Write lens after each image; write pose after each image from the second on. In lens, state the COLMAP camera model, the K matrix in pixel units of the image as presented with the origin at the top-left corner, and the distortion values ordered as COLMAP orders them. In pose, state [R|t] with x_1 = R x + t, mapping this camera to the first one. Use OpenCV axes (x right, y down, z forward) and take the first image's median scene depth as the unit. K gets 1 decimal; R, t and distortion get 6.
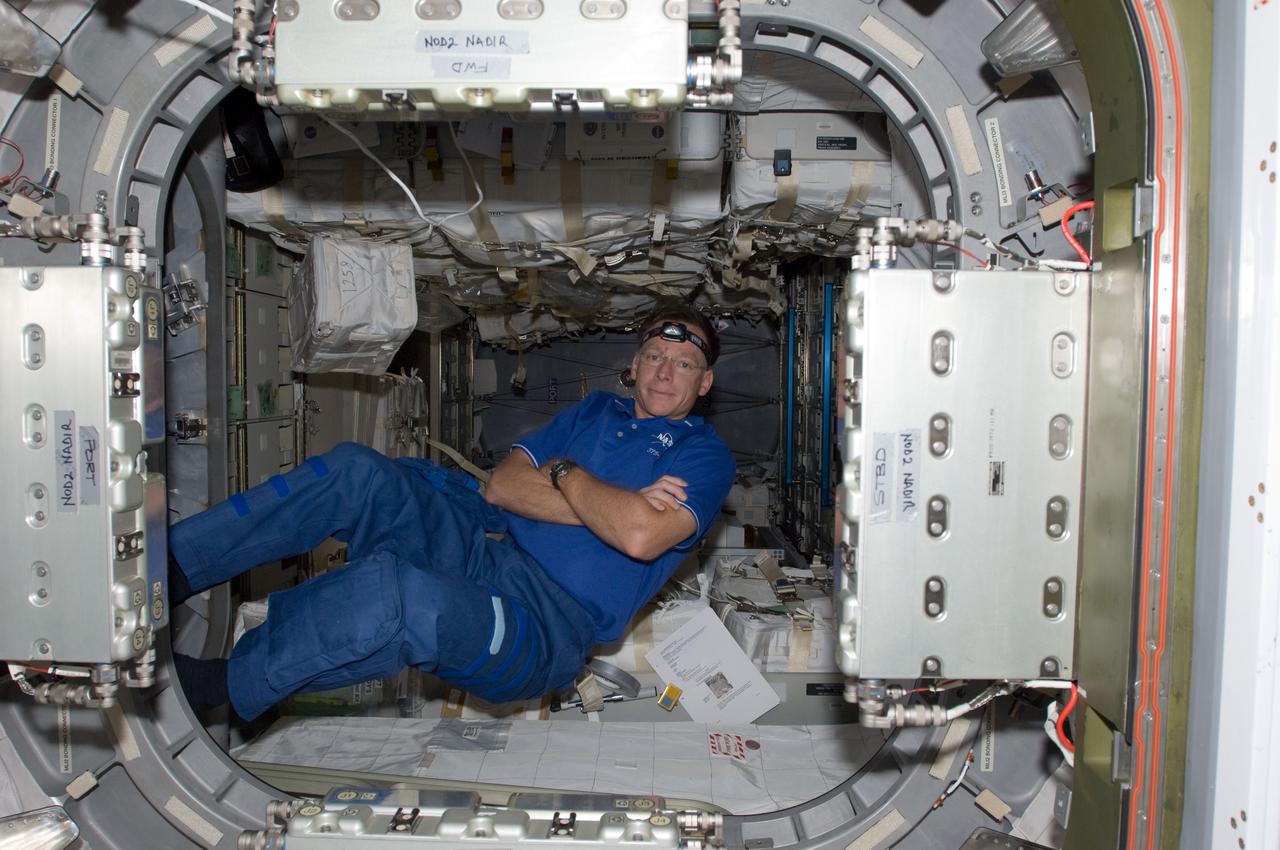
lens RADIAL K [[1029.7, 0, 638.3], [0, 1029.7, 431.2], [0, 0, 1]] dist [-0.066493, 0.059817]
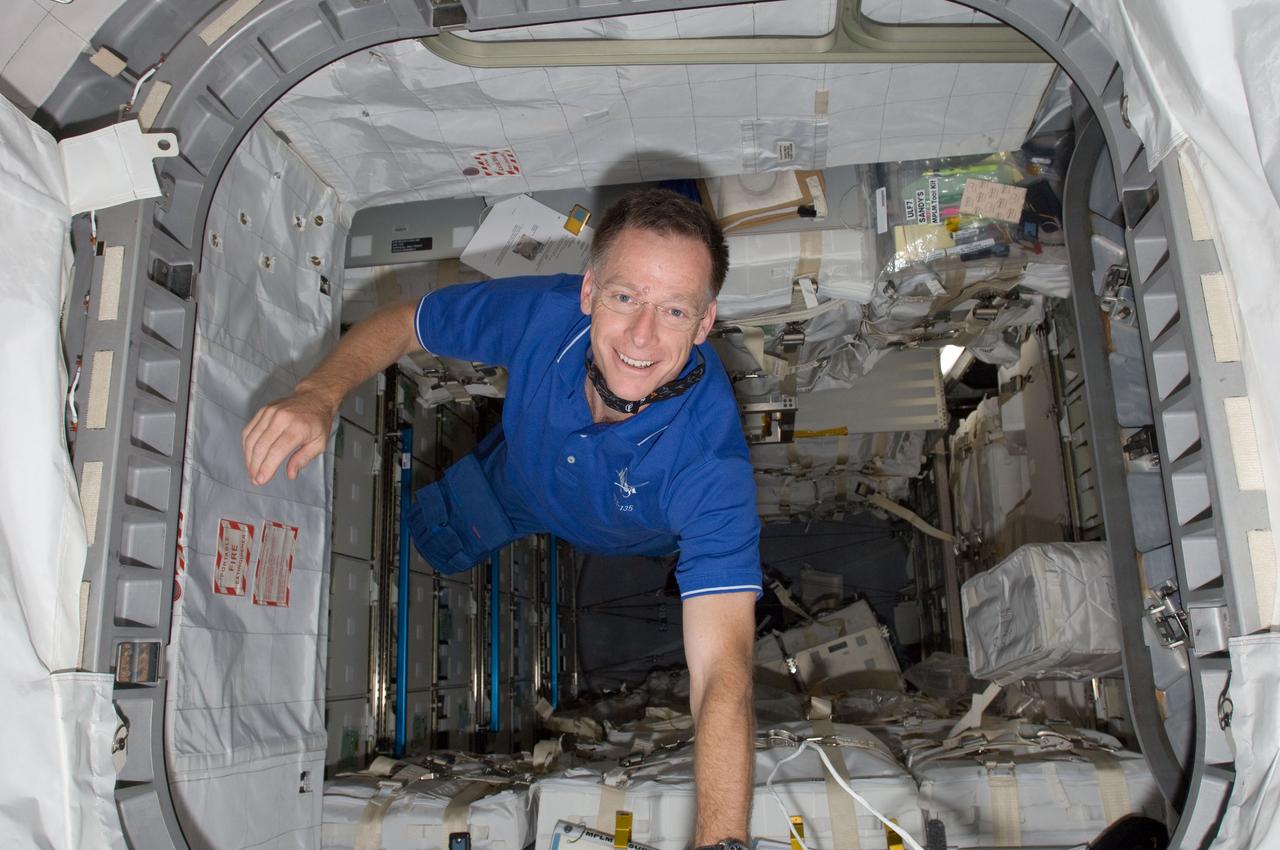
lens RADIAL K [[1037.3, 0, 648.5], [0, 1037.3, 421.7], [0, 0, 1]] dist [-0.064002, 0.072183]
pose [[-0.988357, 0.071400, 0.134363, -0.142187], [-0.045808, -0.981722, 0.184726, -0.085014], [0.145096, 0.176420, 0.973562, 0.163106]]
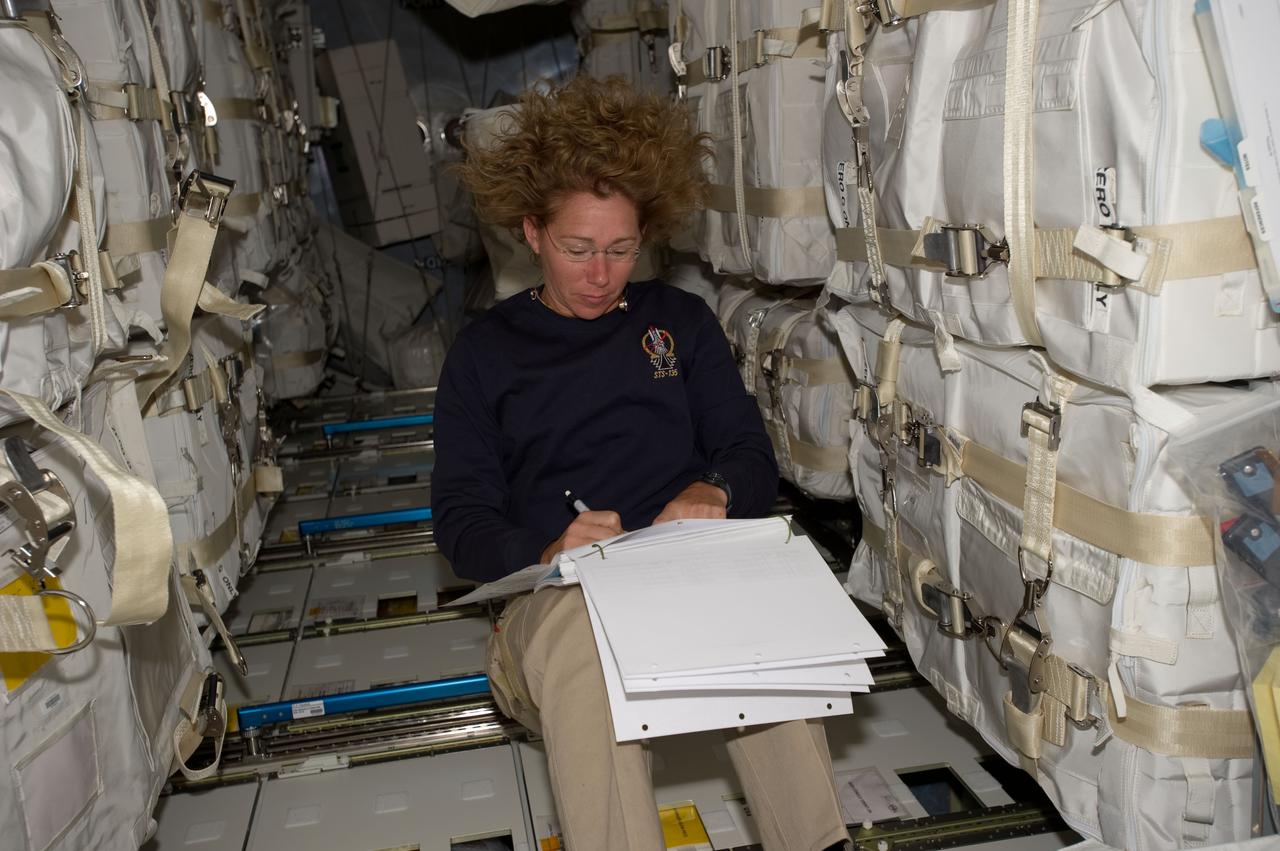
lens RADIAL K [[1214.1, 0, 640.6], [0, 1214.1, 430.8], [0, 0, 1]] dist [0.017742, 0.016577]
pose [[0.059559, 0.966710, 0.248847, -0.021277], [-0.969721, 0.115179, -0.215348, 0.054845], [-0.236841, -0.228486, 0.944299, 0.627631]]
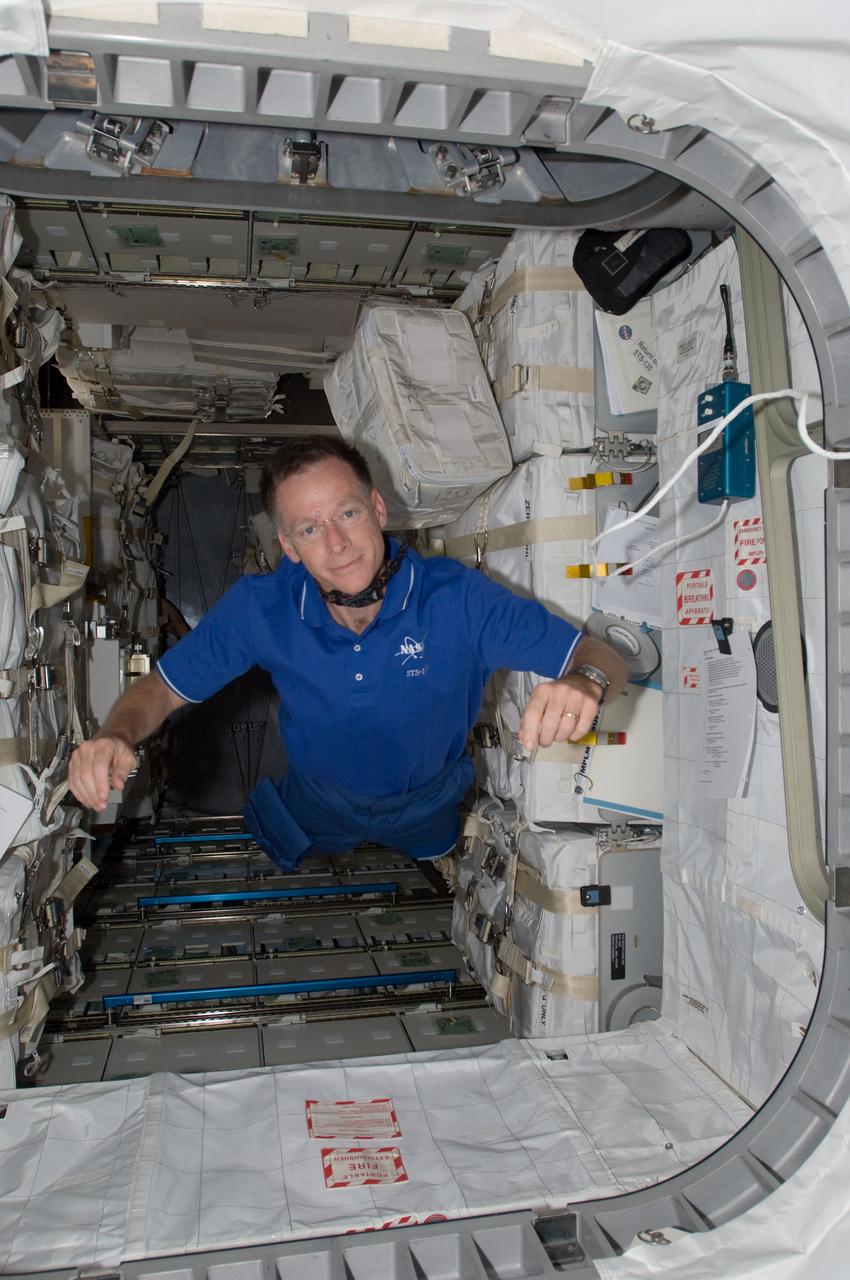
lens RADIAL K [[1029.7, 0, 446.8], [0, 1029.7, 641.6], [0, 0, 1]] dist [-0.066493, 0.059817]
pose [[0.015269, 0.998966, 0.042818, -0.106735], [-0.964653, 0.025985, -0.262241, 0.073046], [-0.263082, -0.037301, 0.964052, 0.222508]]
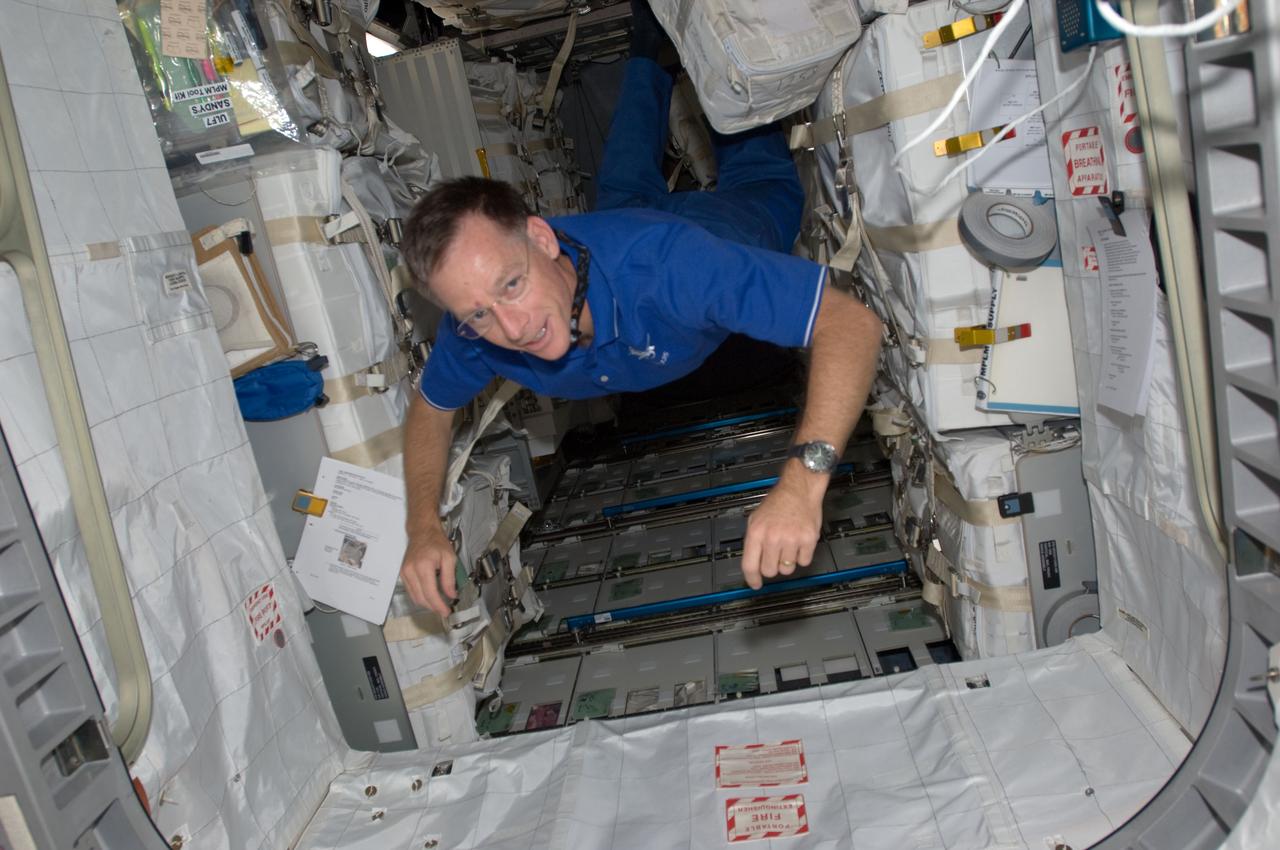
lens RADIAL K [[1029.7, 0, 638.3], [0, 1029.7, 431.2], [0, 0, 1]] dist [-0.066493, 0.059817]
pose [[0.218951, 0.943934, 0.247083, -0.161505], [-0.975683, 0.209160, 0.065541, -0.047608], [0.010187, -0.255425, 0.966775, 0.270225]]
